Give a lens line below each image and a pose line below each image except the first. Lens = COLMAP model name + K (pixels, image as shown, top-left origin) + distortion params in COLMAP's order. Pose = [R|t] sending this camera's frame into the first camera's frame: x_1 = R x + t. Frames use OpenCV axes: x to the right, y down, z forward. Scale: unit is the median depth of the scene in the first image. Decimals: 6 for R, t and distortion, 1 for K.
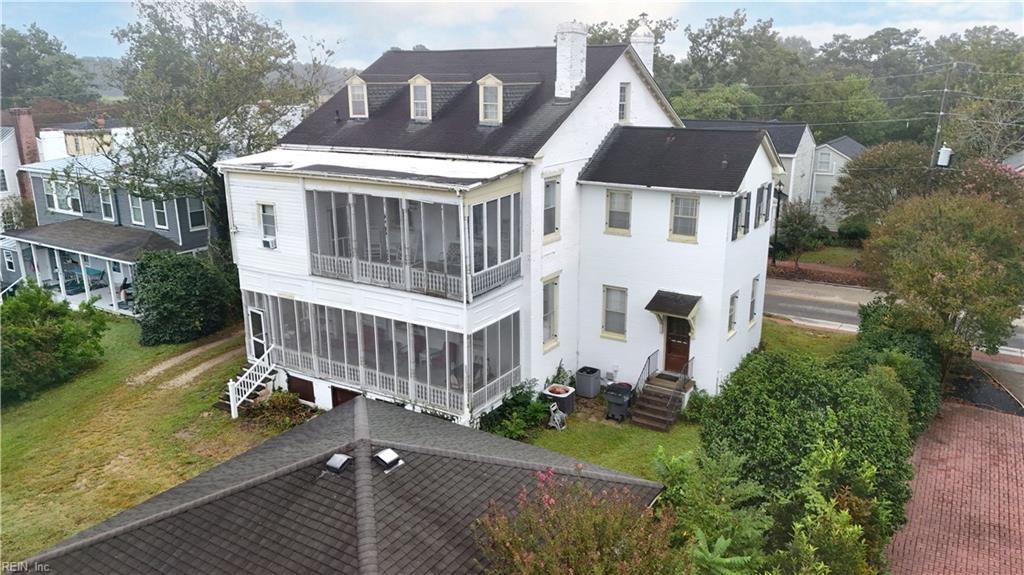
lens RADIAL K [[764.4, 0, 507.6], [0, 764.4, 315.6], [0, 0, 1]] dist [0.064331, -0.038808]
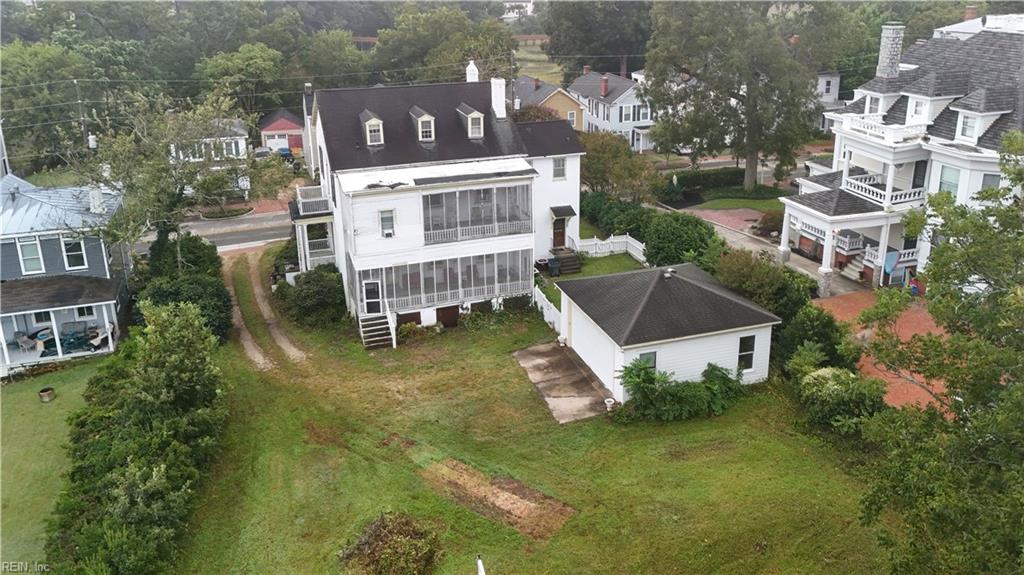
lens RADIAL K [[764.4, 0, 514.1], [0, 764.4, 286.3], [0, 0, 1]] dist [0.064331, -0.038808]
pose [[0.649188, -0.298104, 0.699778, -1.314577], [0.245054, 0.952916, 0.178602, -0.216592], [-0.720072, 0.055537, 0.691673, -0.278275]]
